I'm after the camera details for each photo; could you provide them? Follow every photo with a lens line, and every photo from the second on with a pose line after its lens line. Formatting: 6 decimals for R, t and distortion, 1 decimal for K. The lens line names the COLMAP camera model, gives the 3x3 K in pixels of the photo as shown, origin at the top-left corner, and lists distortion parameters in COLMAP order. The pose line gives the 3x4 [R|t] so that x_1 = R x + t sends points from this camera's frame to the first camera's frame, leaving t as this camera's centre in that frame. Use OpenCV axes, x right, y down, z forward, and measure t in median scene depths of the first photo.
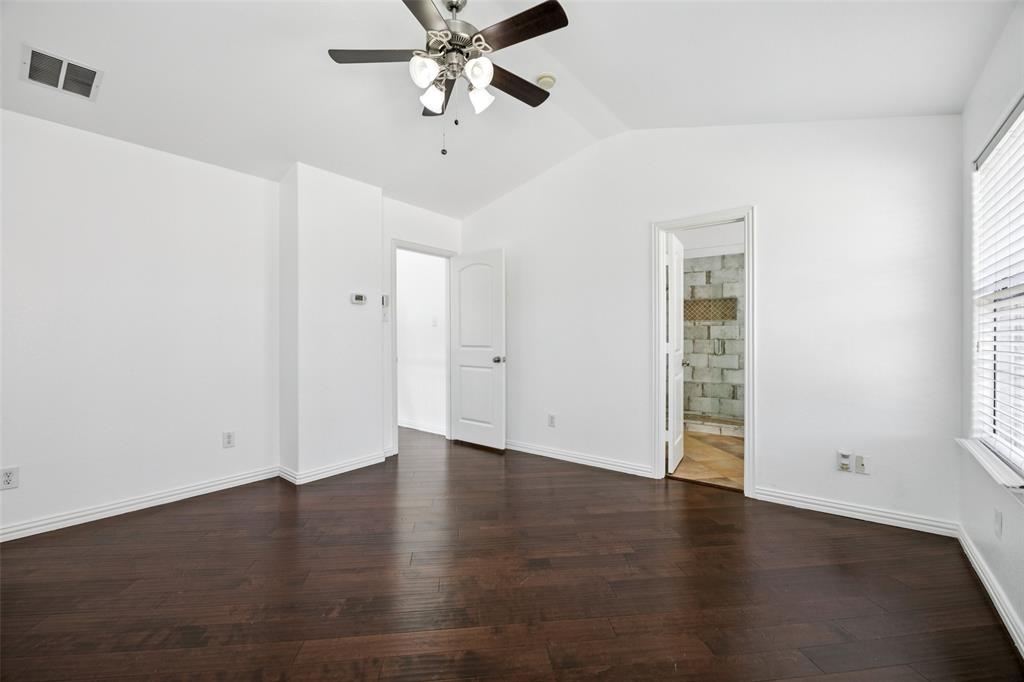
lens RADIAL K [[430.7, 0, 510.2], [0, 430.7, 338.3], [0, 0, 1]] dist [-0.012222, 0.000896]
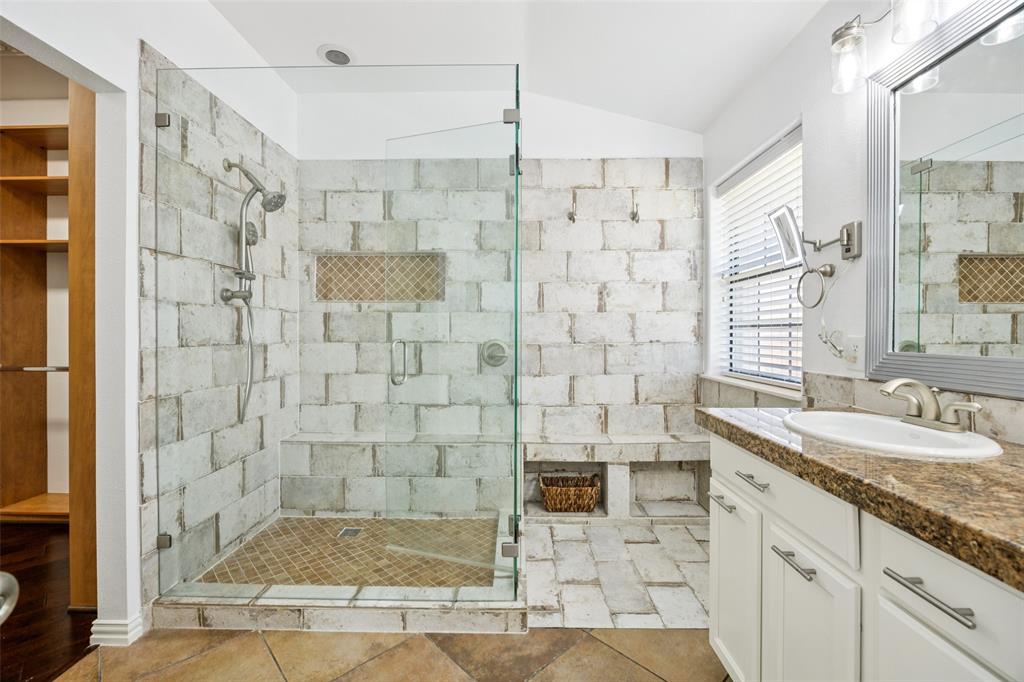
lens RADIAL K [[430.7, 0, 515.7], [0, 430.7, 336.3], [0, 0, 1]] dist [-0.012222, 0.000896]
pose [[0.796507, -0.002998, 0.604622, 0.299020], [0.005788, 0.999980, -0.002668, -0.001604], [-0.604602, 0.005625, 0.796508, 0.567210]]
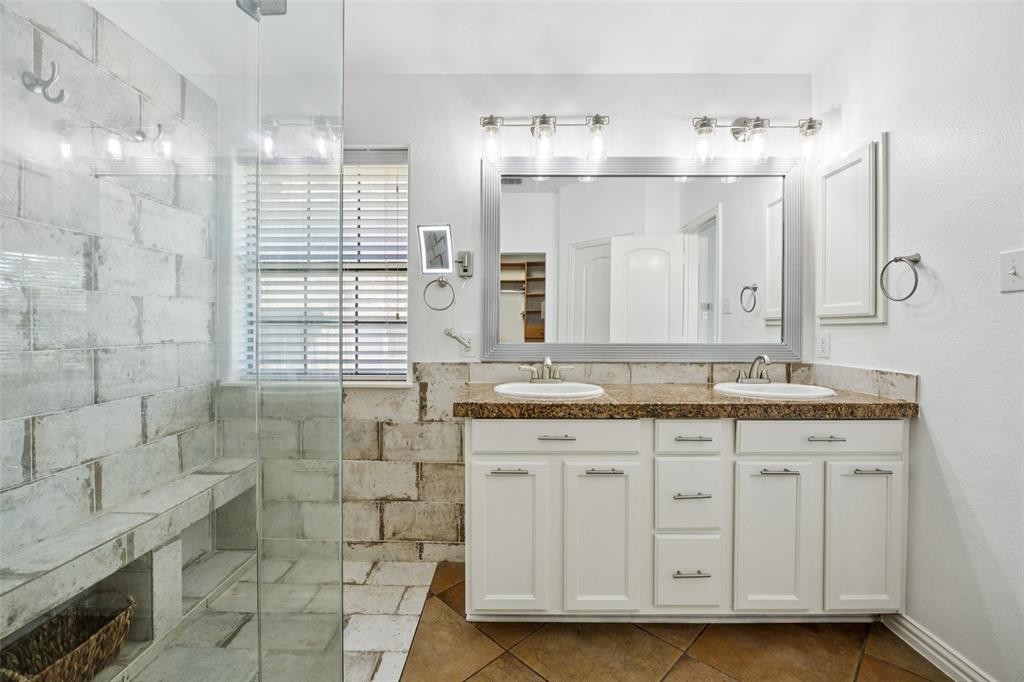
lens RADIAL K [[430.7, 0, 511.3], [0, 430.7, 333.9], [0, 0, 1]] dist [-0.012222, 0.000896]
pose [[-0.609612, -0.007229, 0.792667, 0.306448], [0.006263, 0.999883, 0.013935, -0.004762], [-0.792675, 0.013459, -0.609496, 0.834633]]
